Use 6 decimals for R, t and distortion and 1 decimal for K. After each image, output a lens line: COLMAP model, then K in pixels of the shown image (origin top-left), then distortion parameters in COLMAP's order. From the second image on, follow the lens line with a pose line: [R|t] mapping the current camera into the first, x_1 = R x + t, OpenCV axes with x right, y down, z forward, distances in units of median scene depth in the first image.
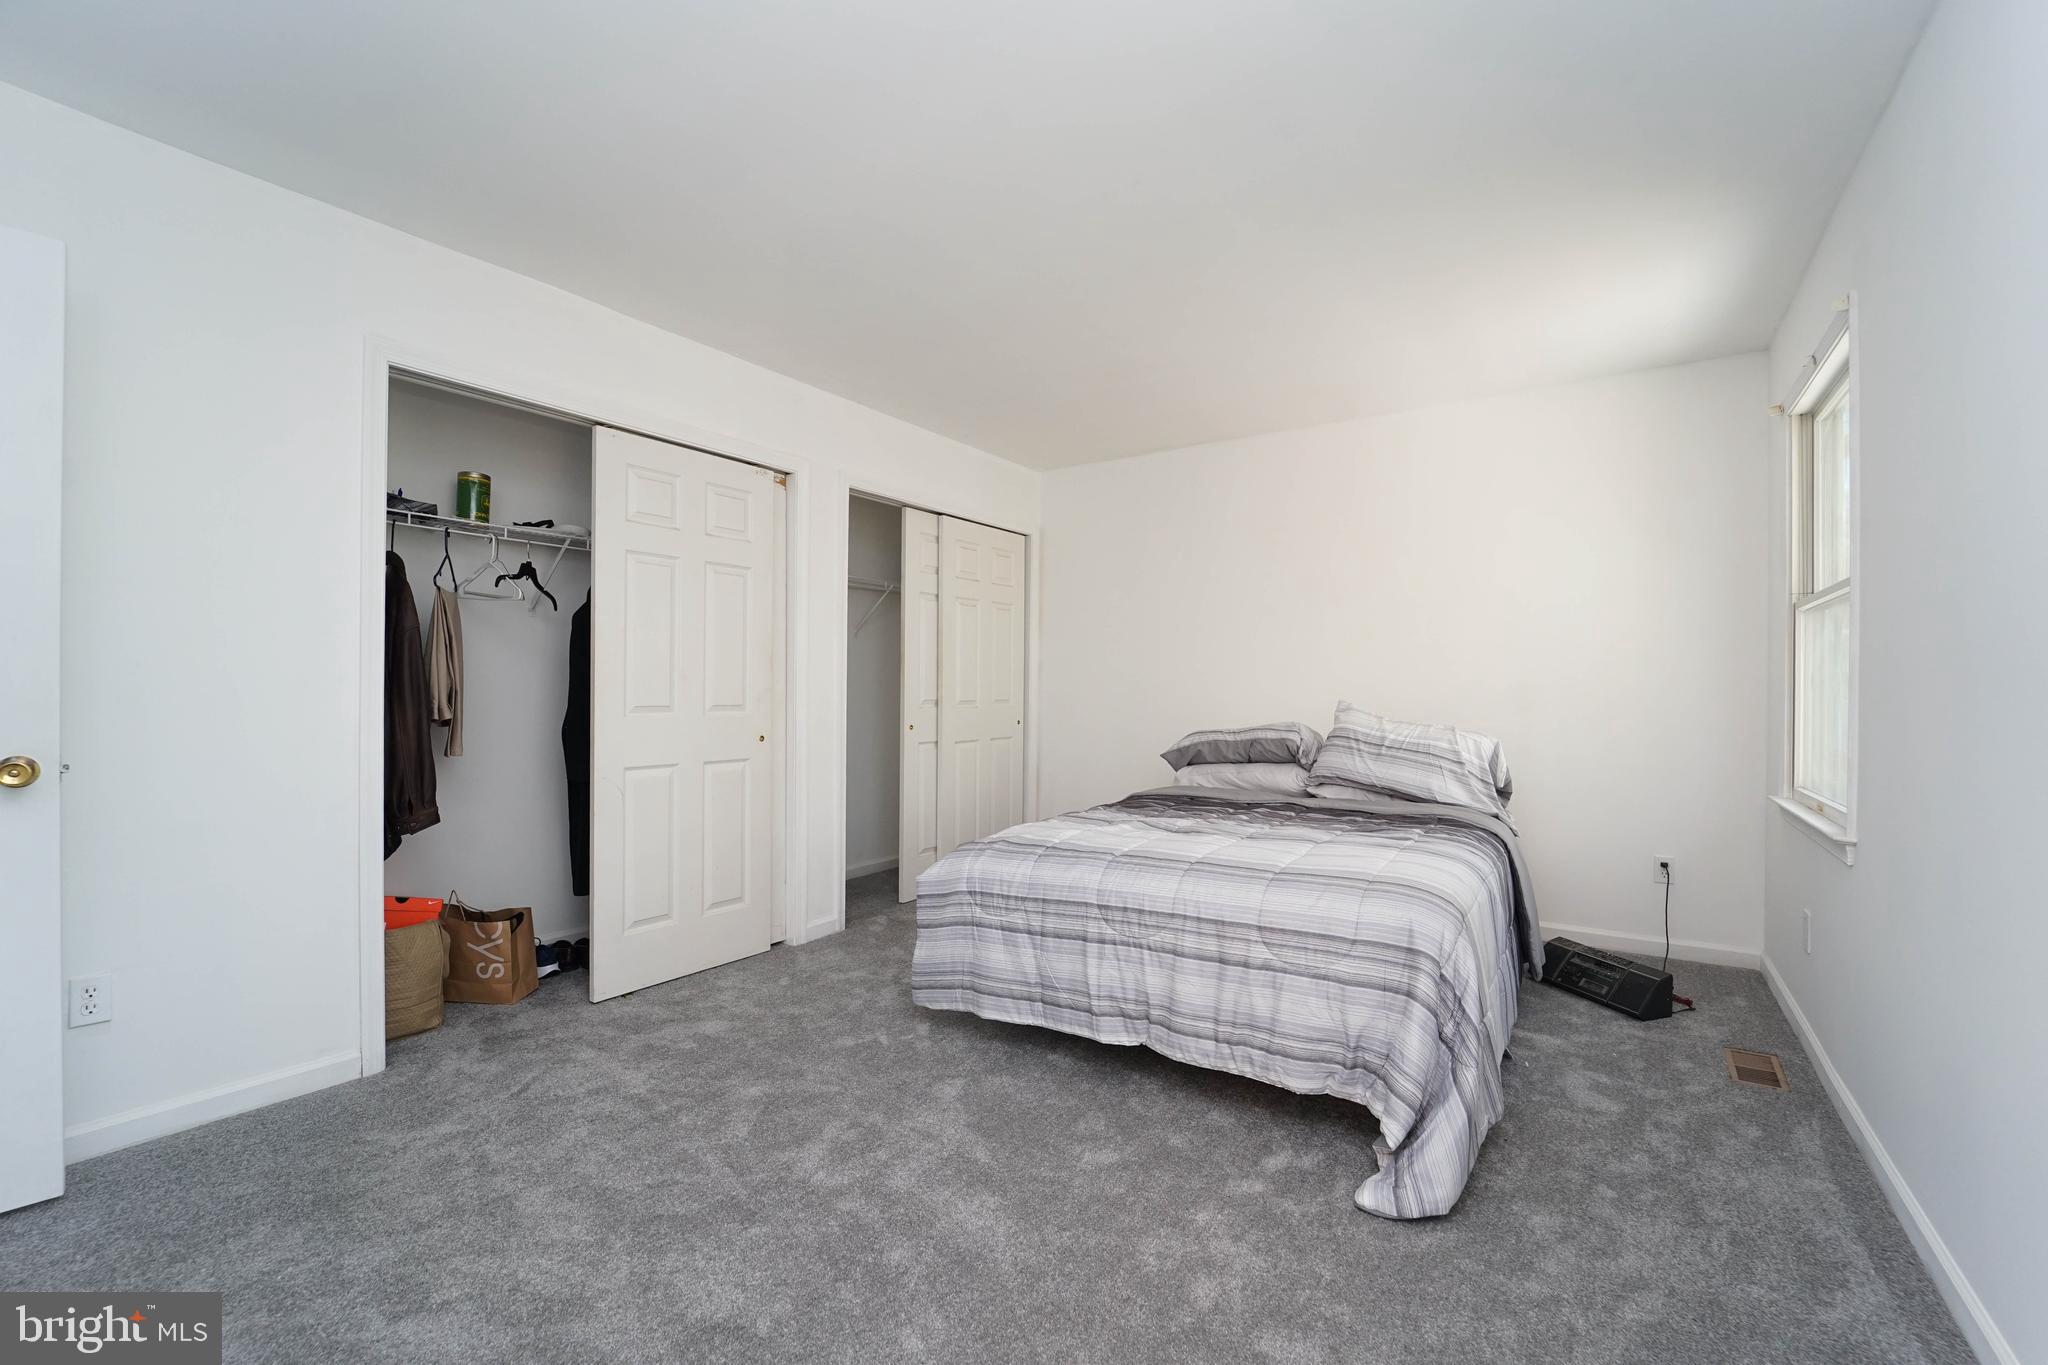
lens RADIAL K [[926.2, 0, 1076.6], [0, 926.2, 694.8], [0, 0, 1]] dist [-0.000908, -0.000211]
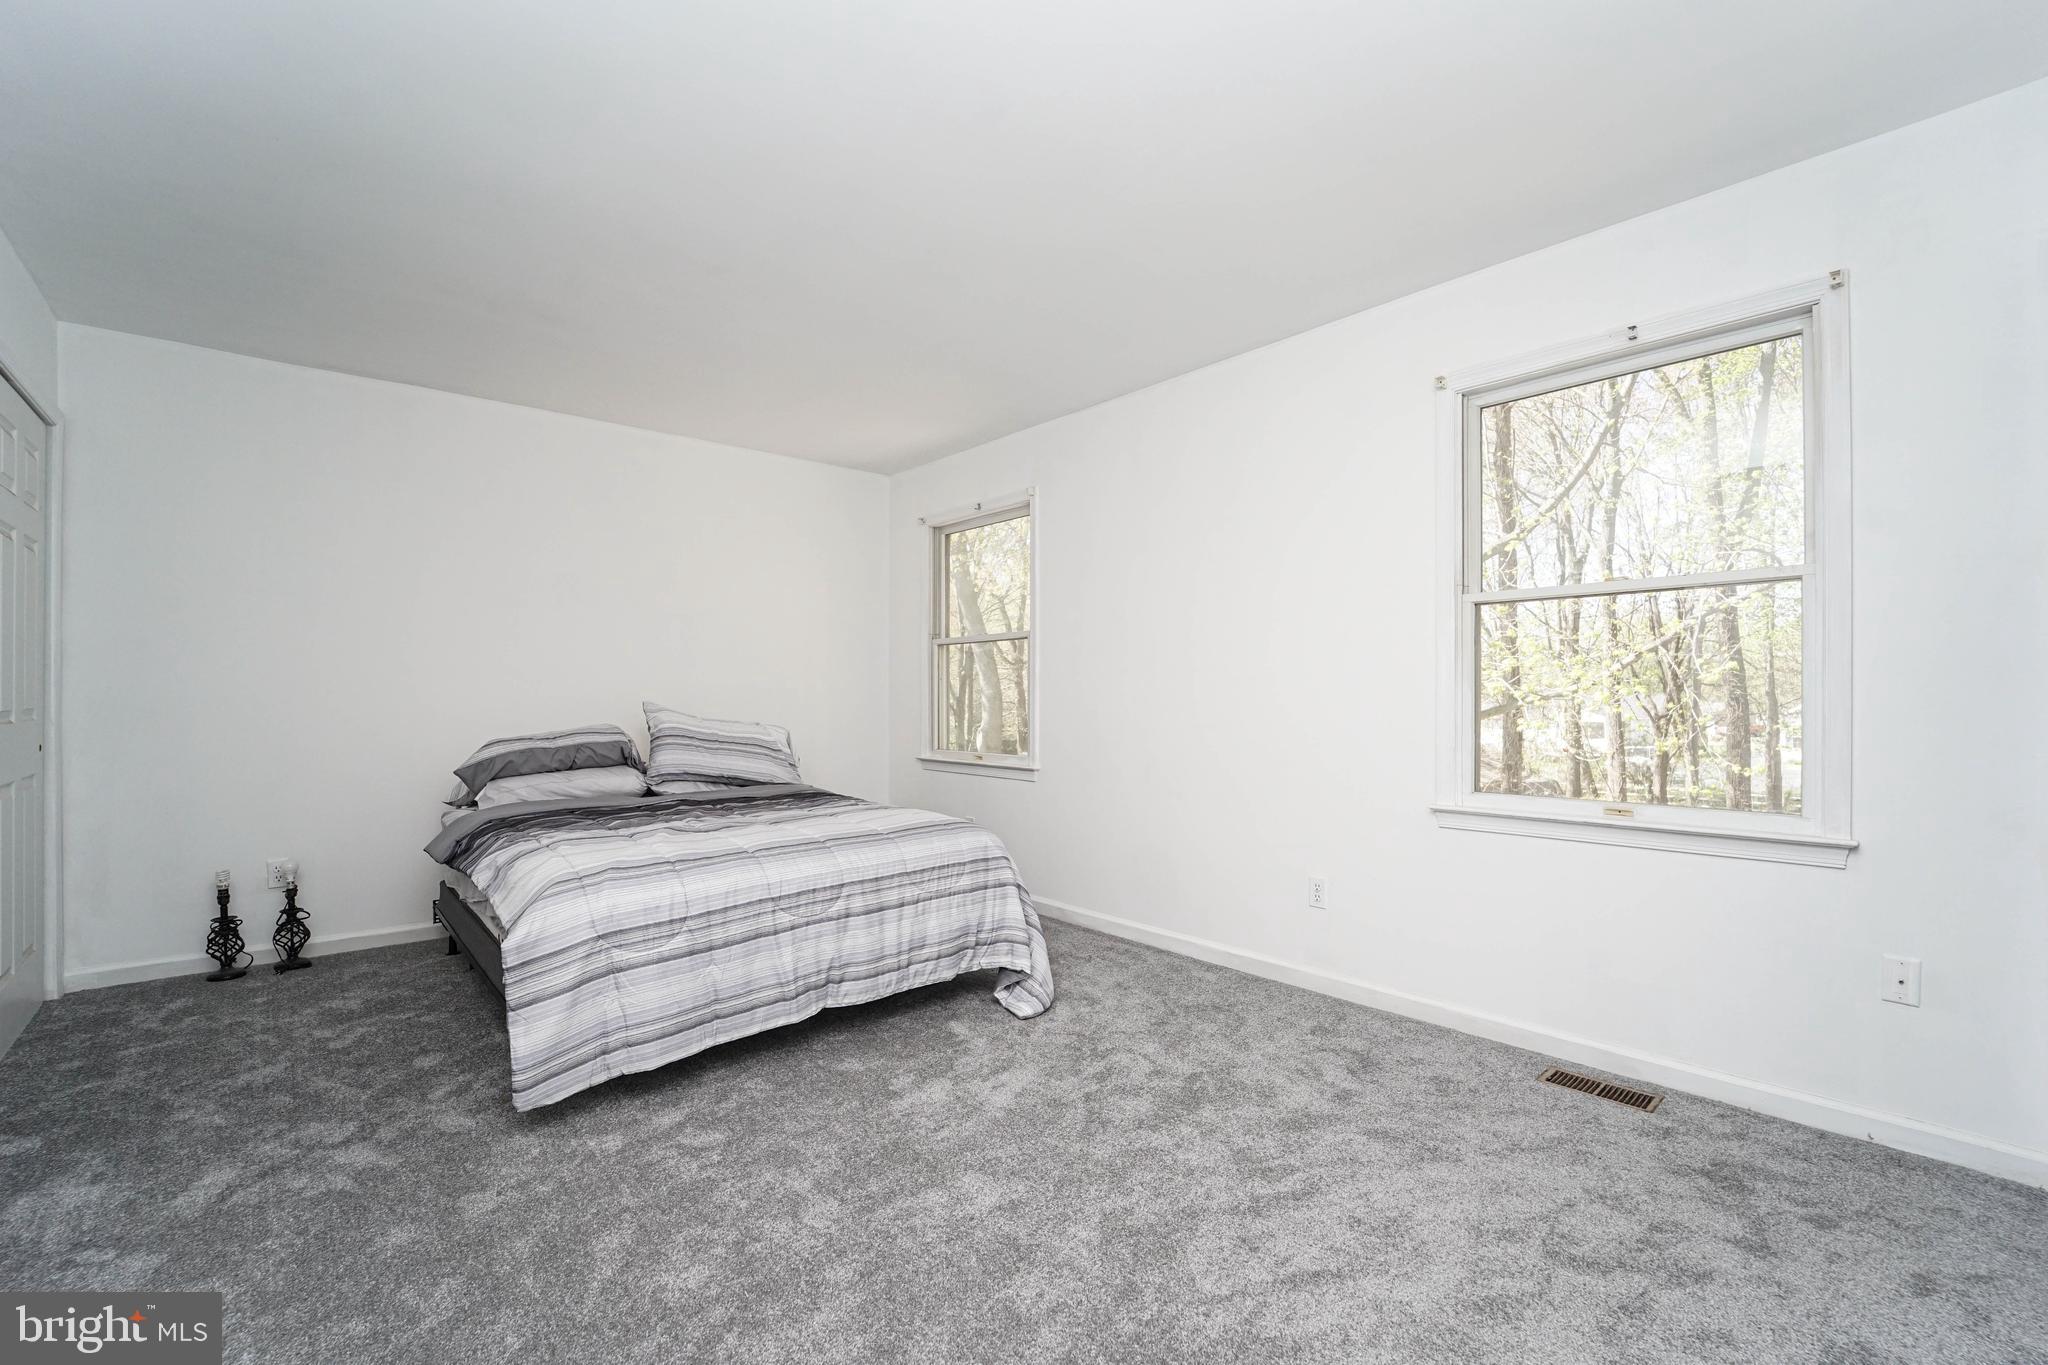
lens RADIAL K [[856.9, 0, 1024.0], [0, 856.9, 682.5], [0, 0, 1]] dist [0.047112, -0.017312]
pose [[0.268450, 0.008930, 0.963252, -0.759873], [0.009597, 0.999883, -0.011944, -0.002033], [-0.963246, 0.012451, 0.268332, 0.416550]]
